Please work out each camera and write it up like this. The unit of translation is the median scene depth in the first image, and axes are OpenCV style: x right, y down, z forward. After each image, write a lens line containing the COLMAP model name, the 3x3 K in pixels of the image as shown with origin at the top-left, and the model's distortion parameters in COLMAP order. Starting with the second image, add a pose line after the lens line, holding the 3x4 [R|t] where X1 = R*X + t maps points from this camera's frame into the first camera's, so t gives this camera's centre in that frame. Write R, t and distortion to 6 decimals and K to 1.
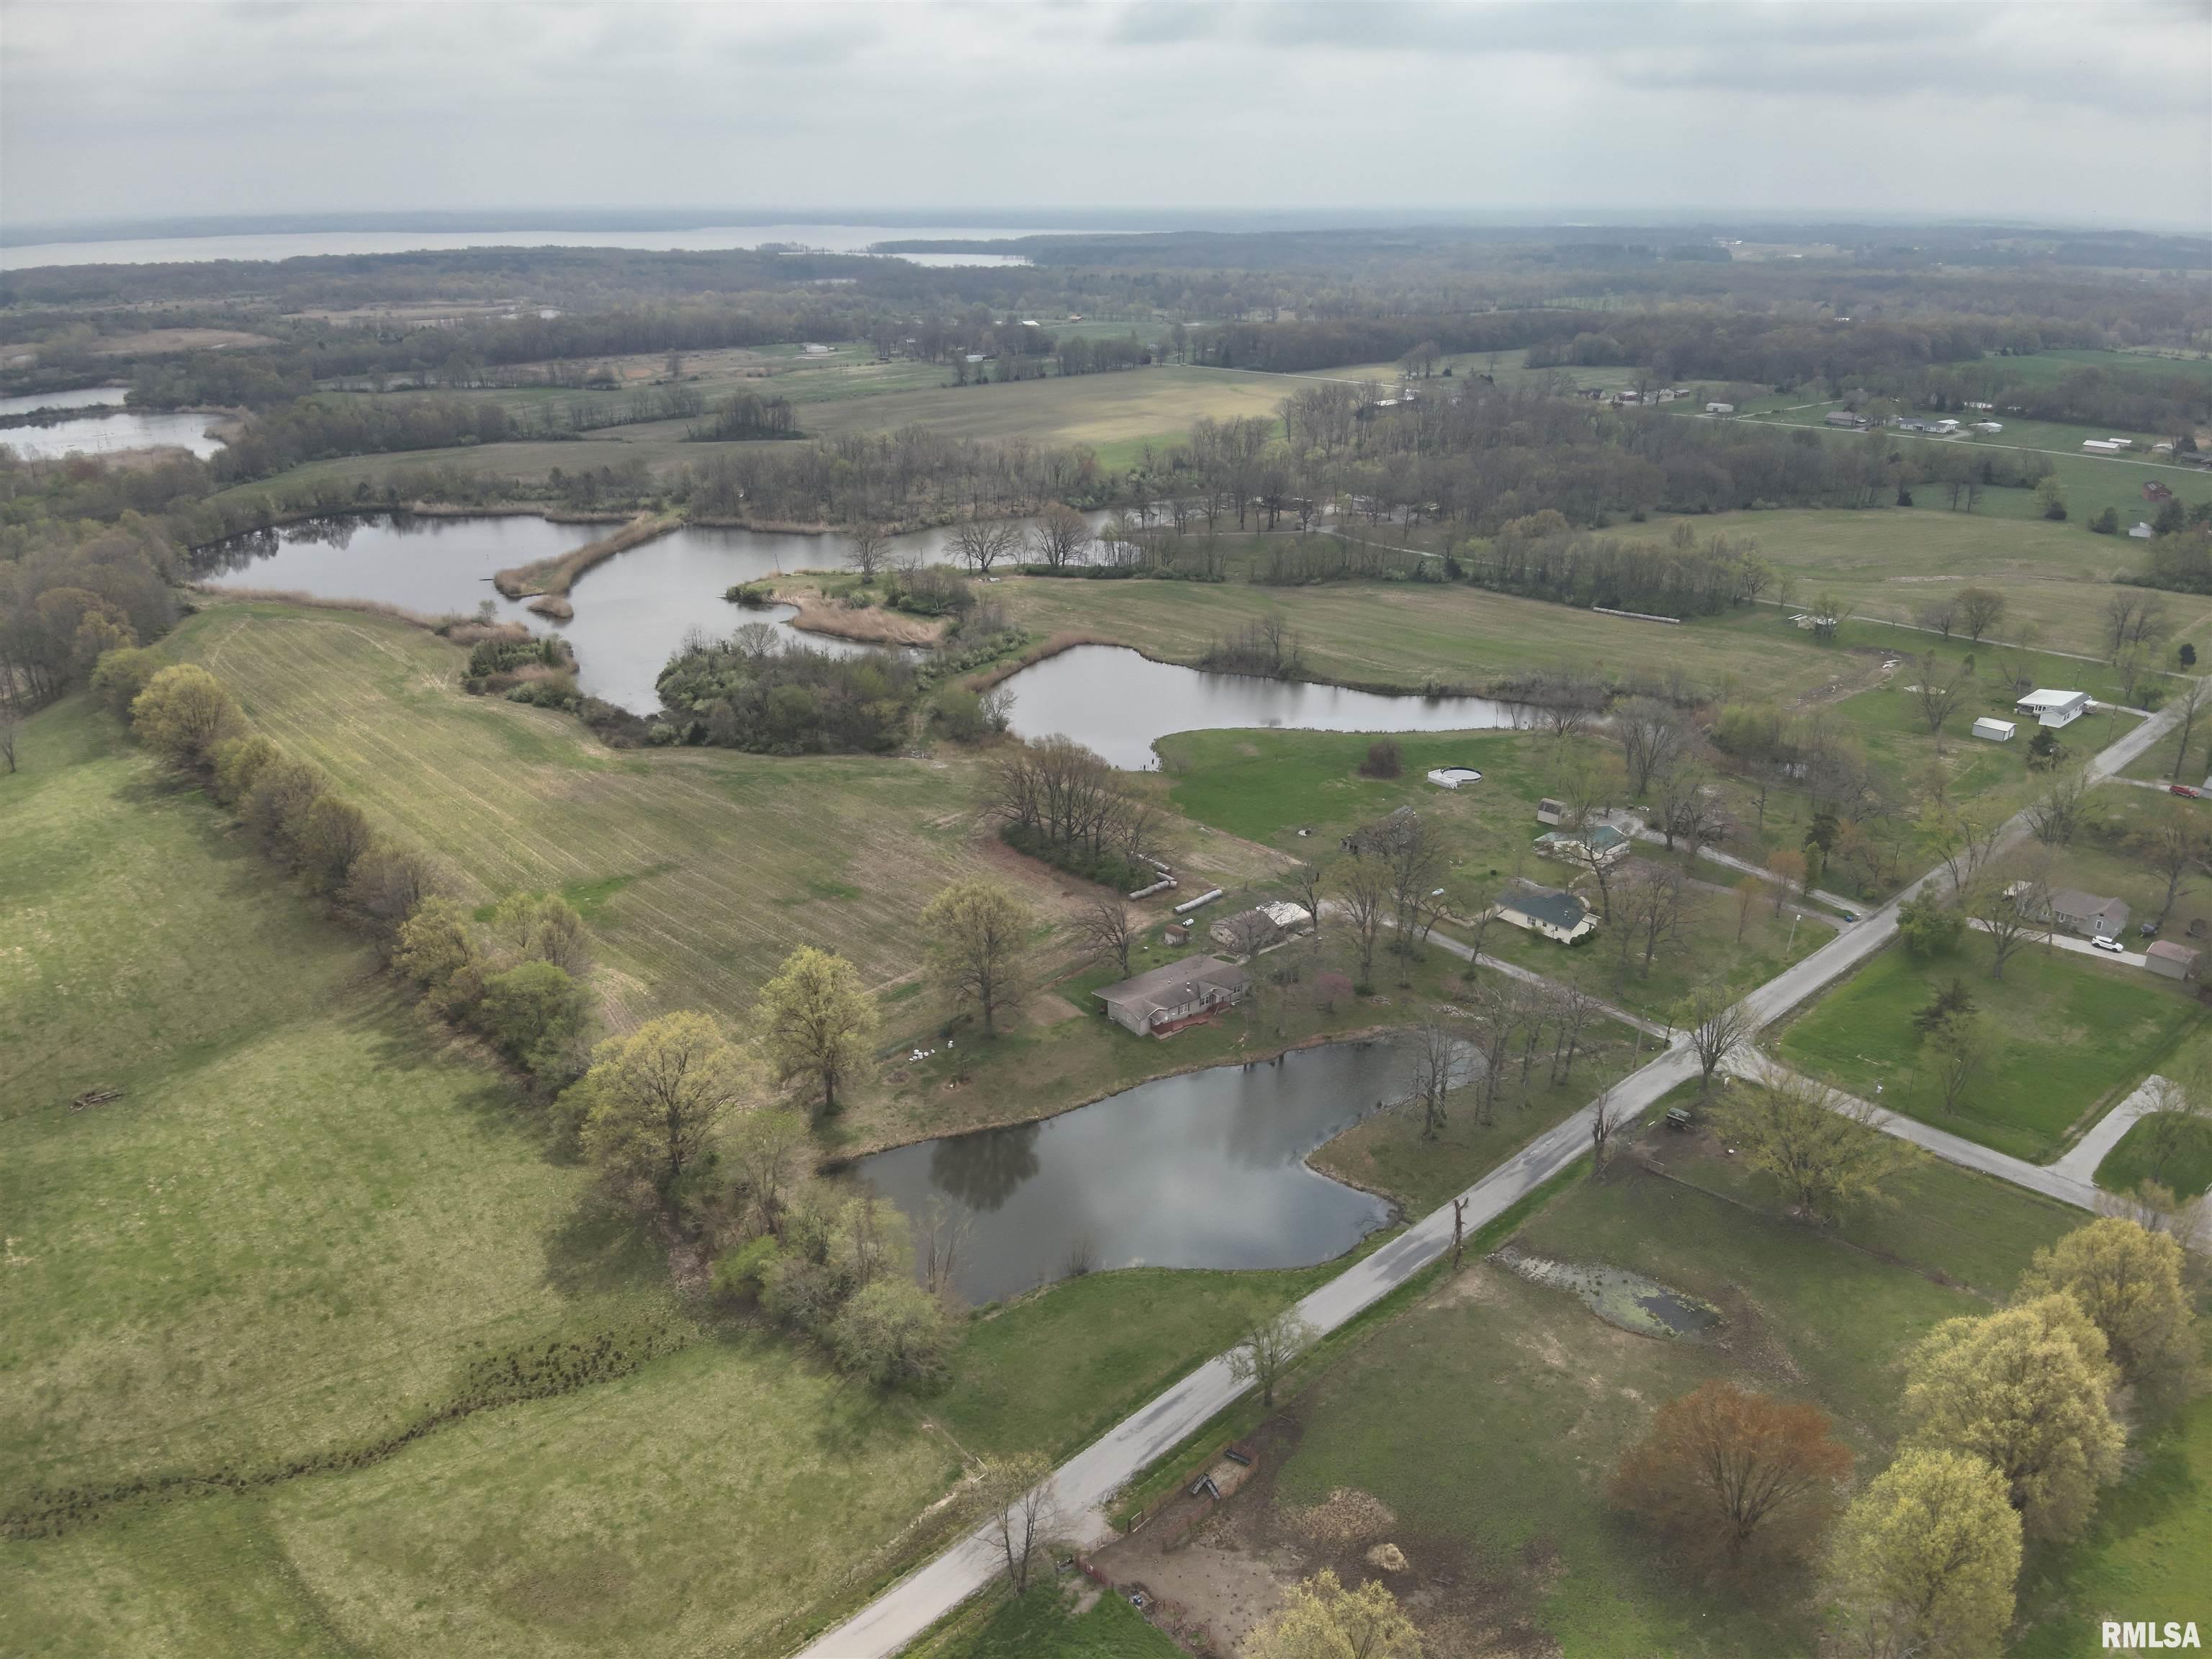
lens RADIAL K [[1576.1, 0, 1106.0], [0, 1576.1, 829.5], [0, 0, 1]] dist [0.101833, -0.205031]
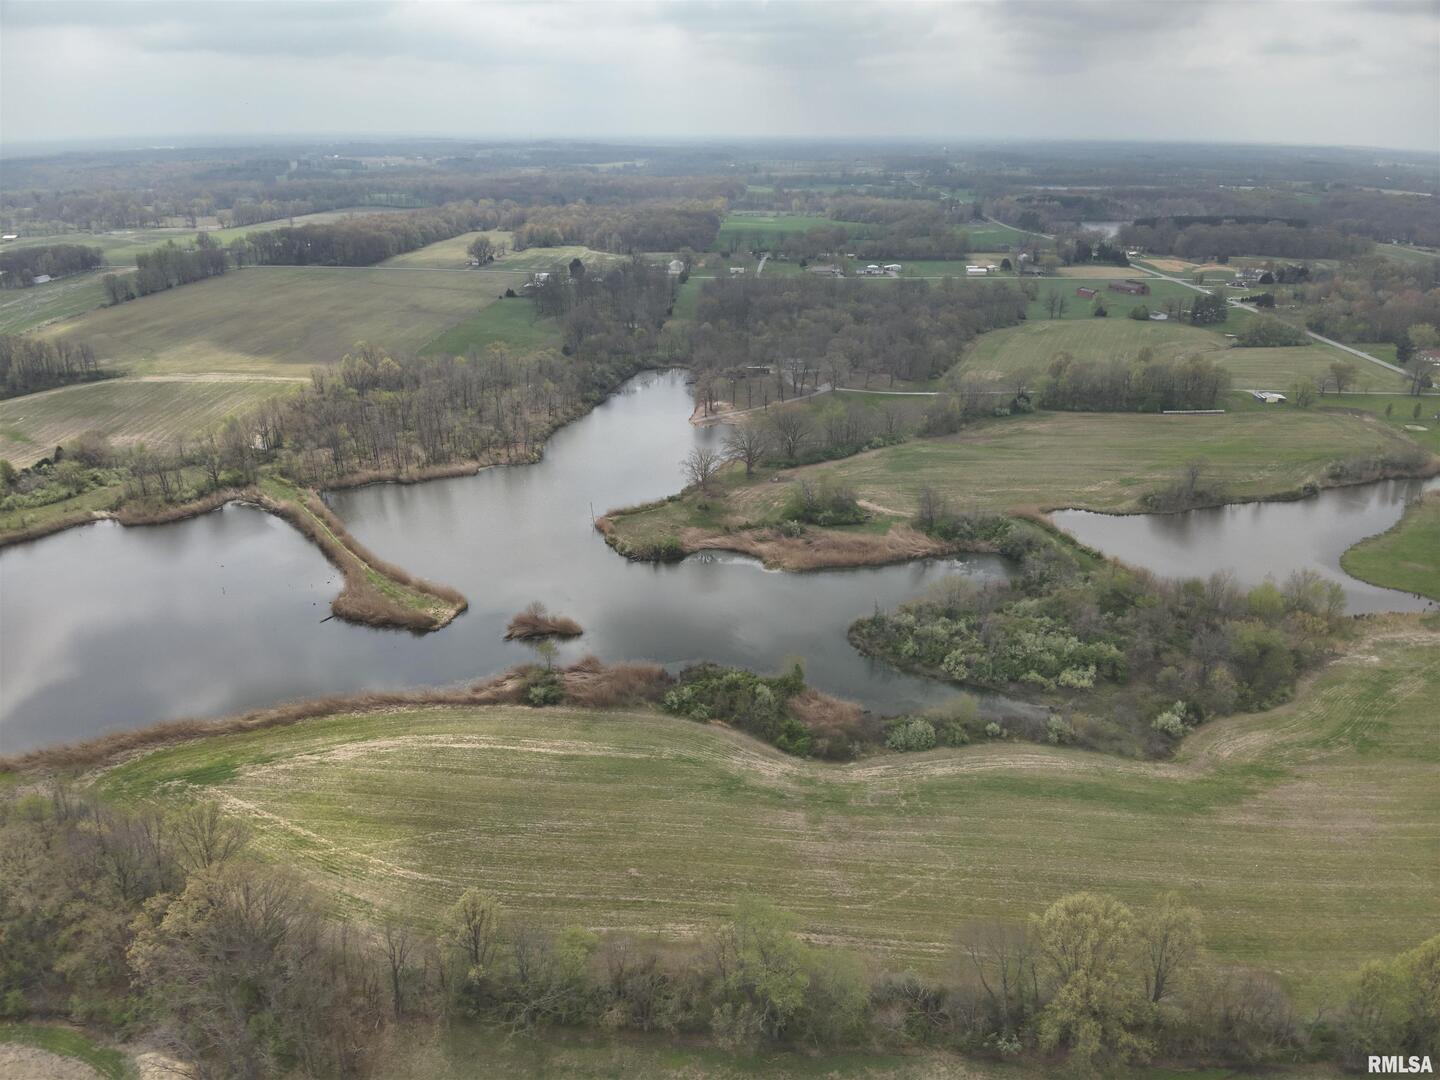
lens RADIAL K [[1040.5, 0, 717.5], [0, 1040.5, 553.1], [0, 0, 1]] dist [0.109656, -0.209960]
pose [[0.713367, -0.251283, 0.654190, -0.756865], [0.246296, 0.963849, 0.101651, -0.254036], [-0.656083, 0.088610, 0.749468, 0.679149]]
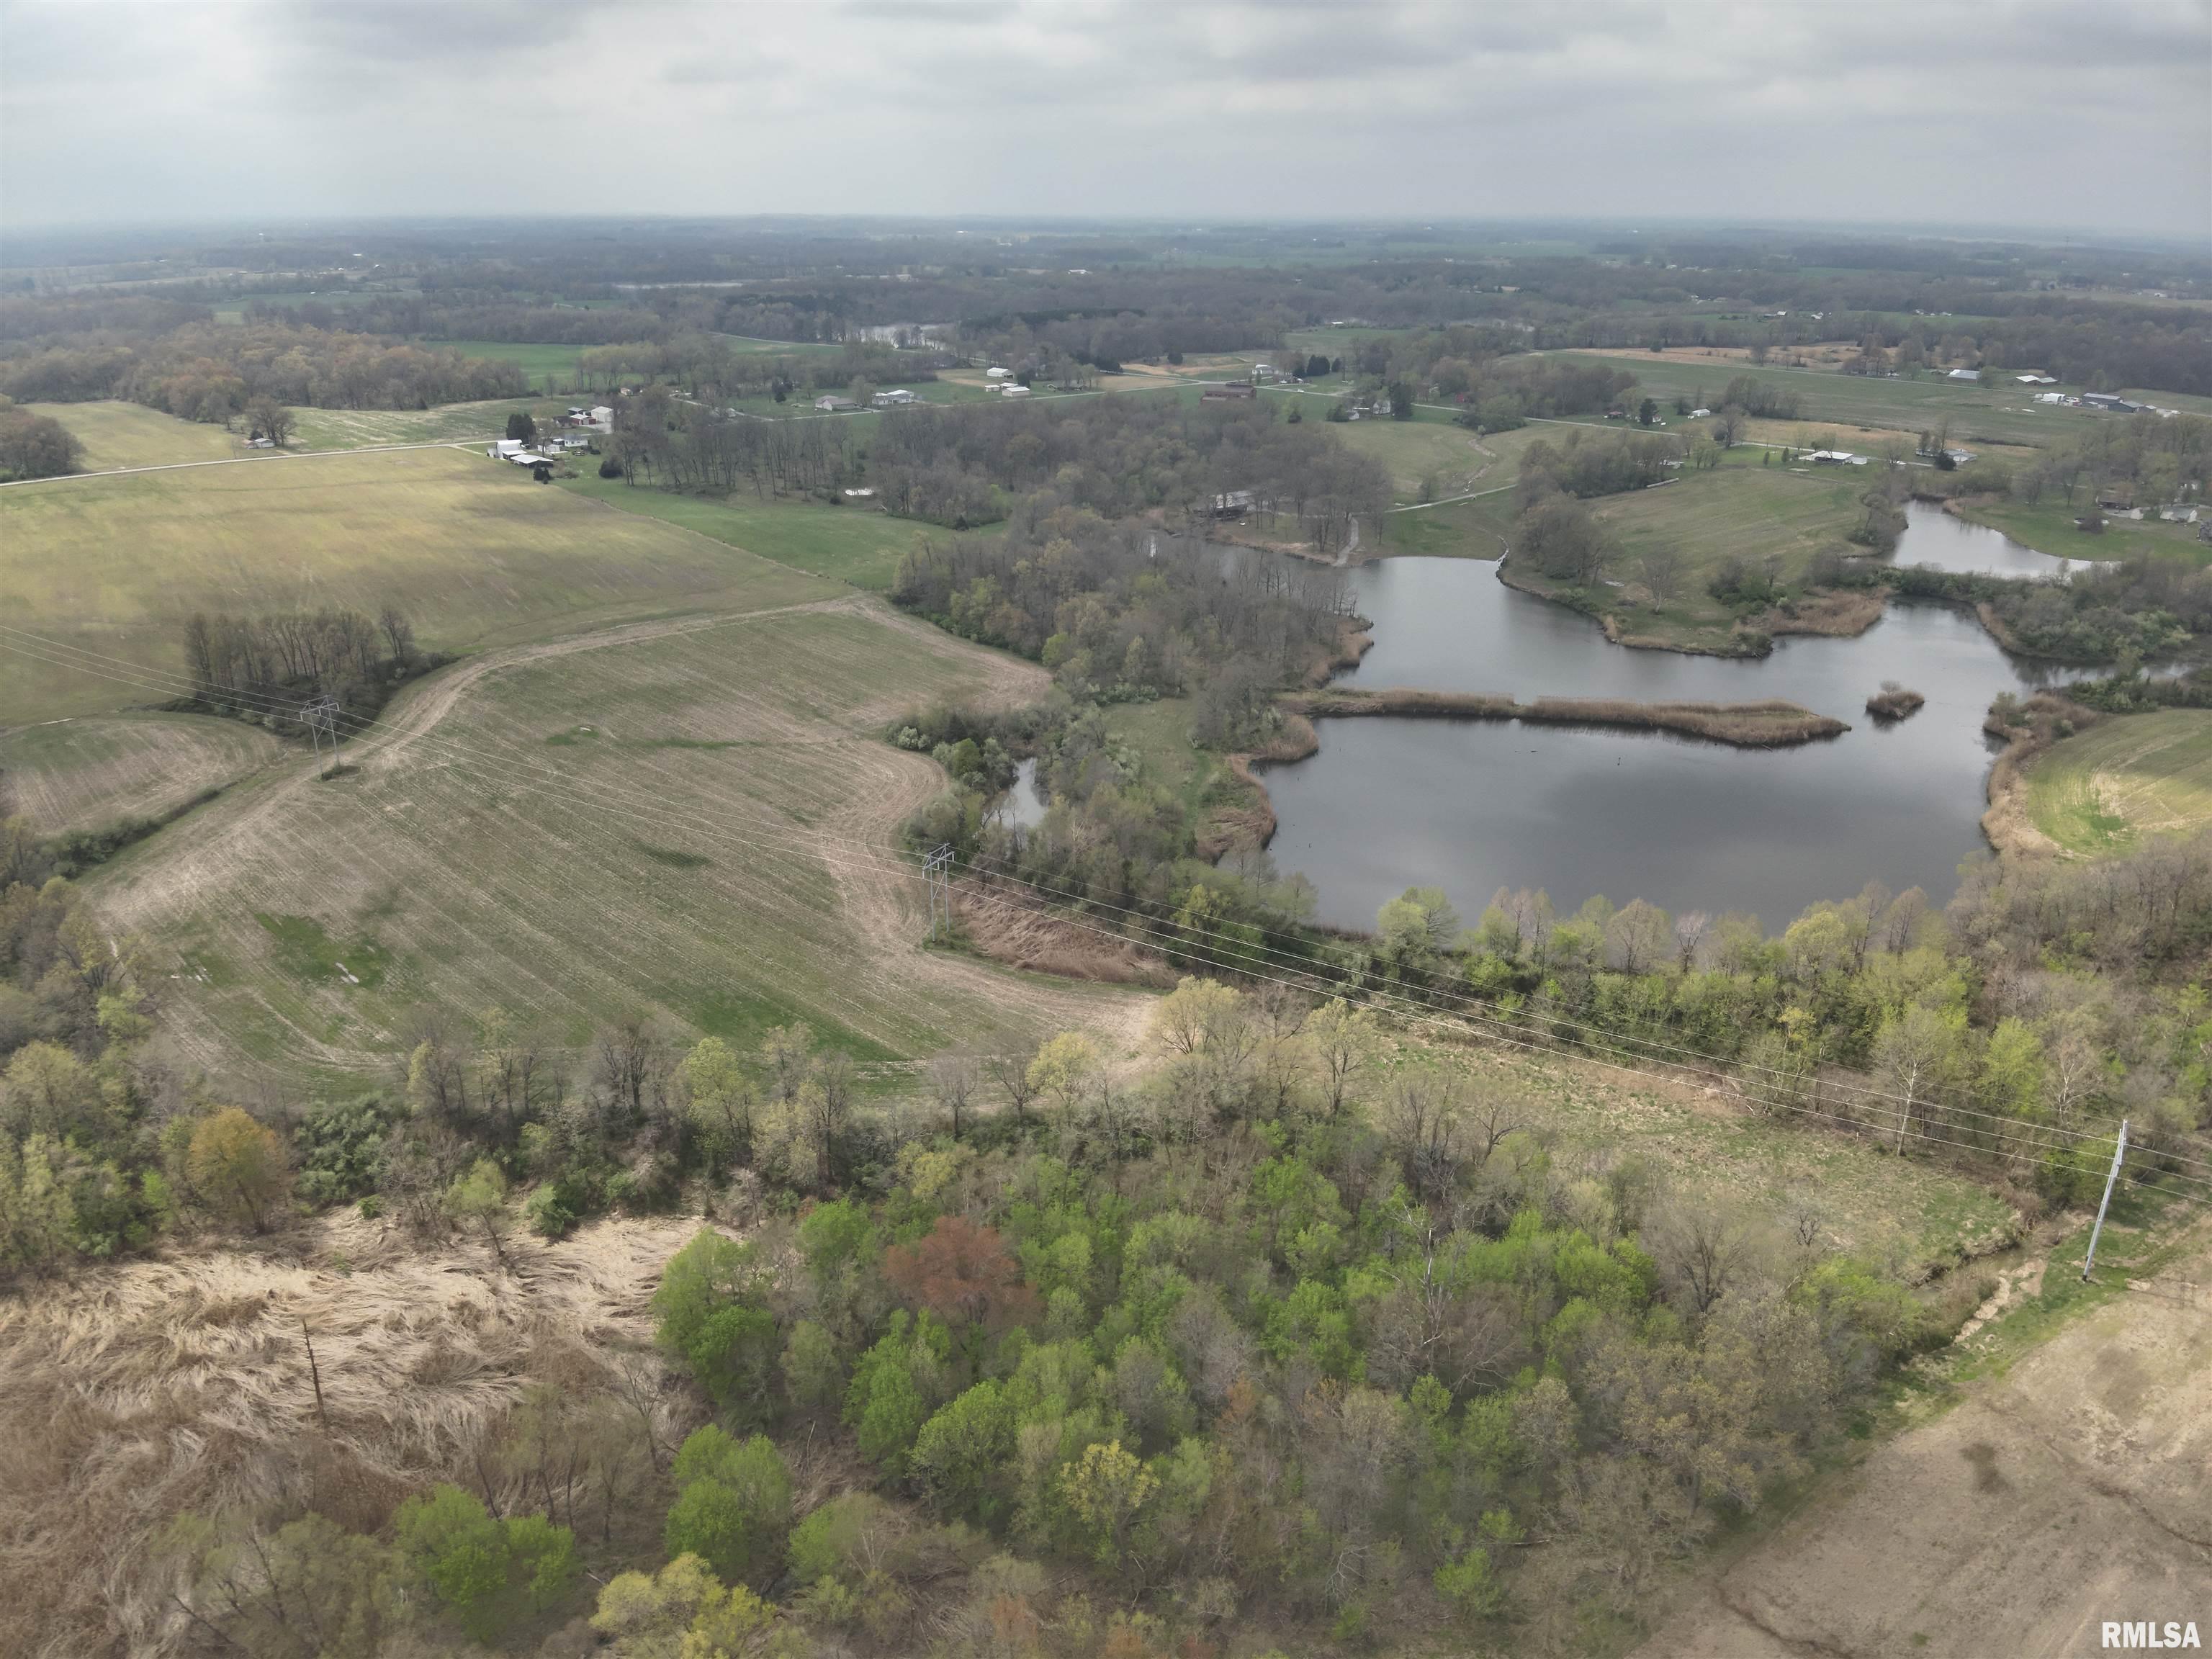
lens RADIAL K [[1598.4, 0, 1102.1], [0, 1598.4, 849.6], [0, 0, 1]] dist [0.109656, -0.209960]
pose [[0.050035, -0.362960, 0.930460, -1.416580], [0.362427, 0.874722, 0.321728, -0.595641], [-0.930668, 0.321126, 0.175313, 1.563996]]
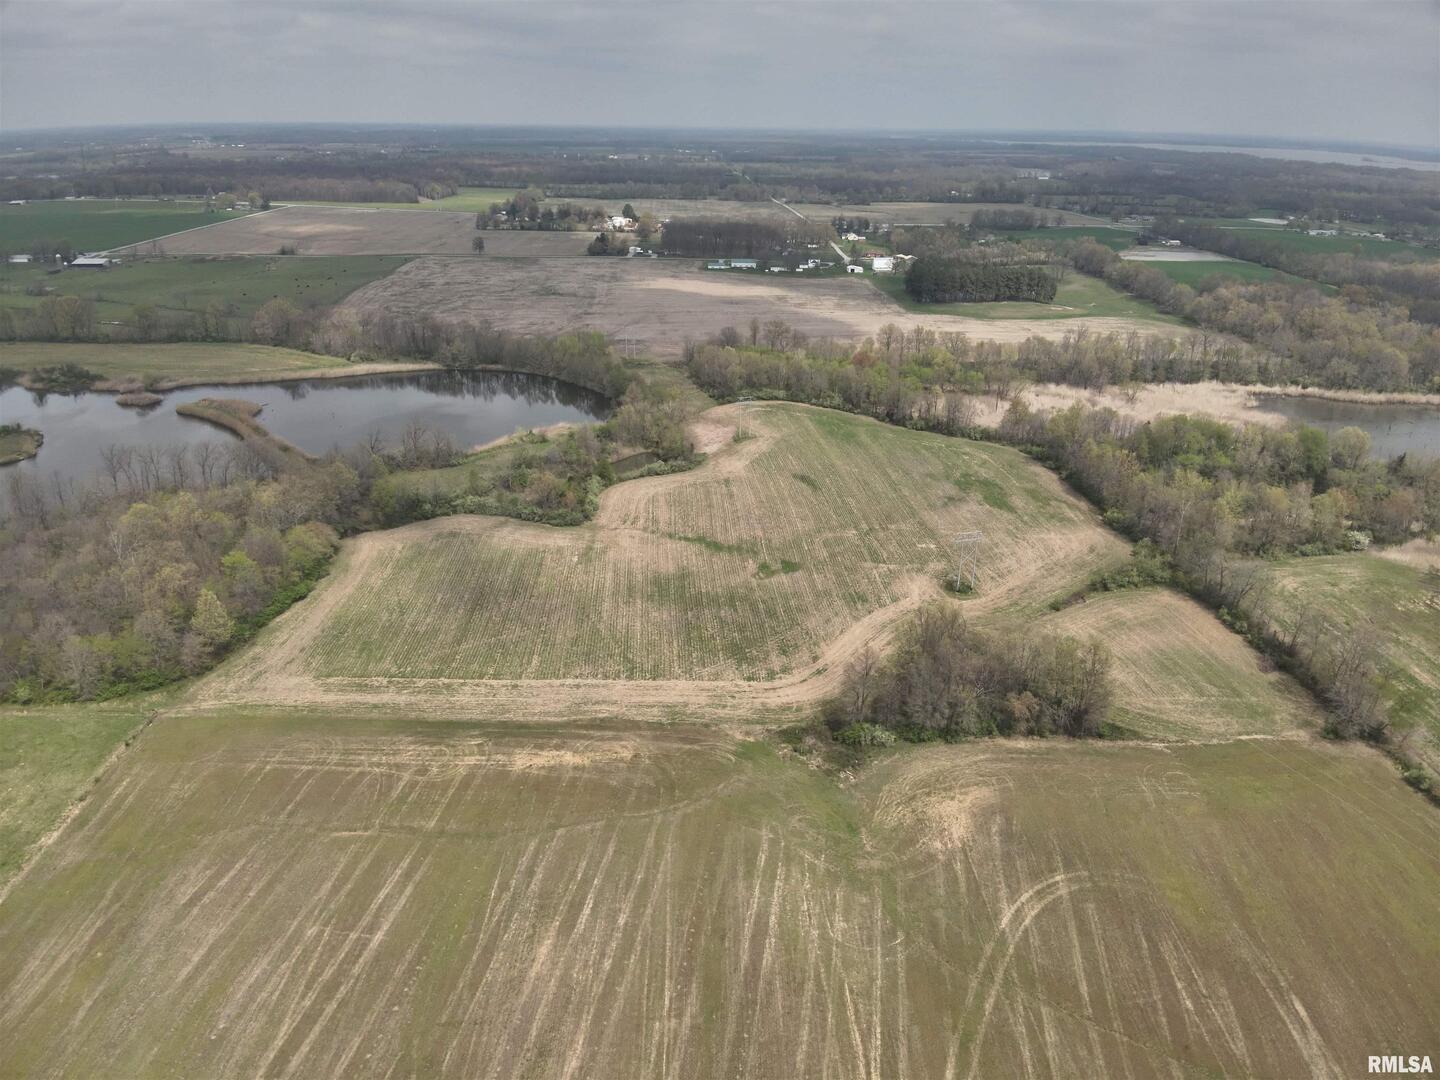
lens RADIAL K [[1040.5, 0, 717.5], [0, 1040.5, 553.1], [0, 0, 1]] dist [0.109656, -0.209960]
pose [[-0.671250, 0.279488, -0.686521, -0.011808], [-0.277823, 0.763805, 0.582594, -0.882939], [0.687196, 0.581797, -0.435056, 2.274417]]
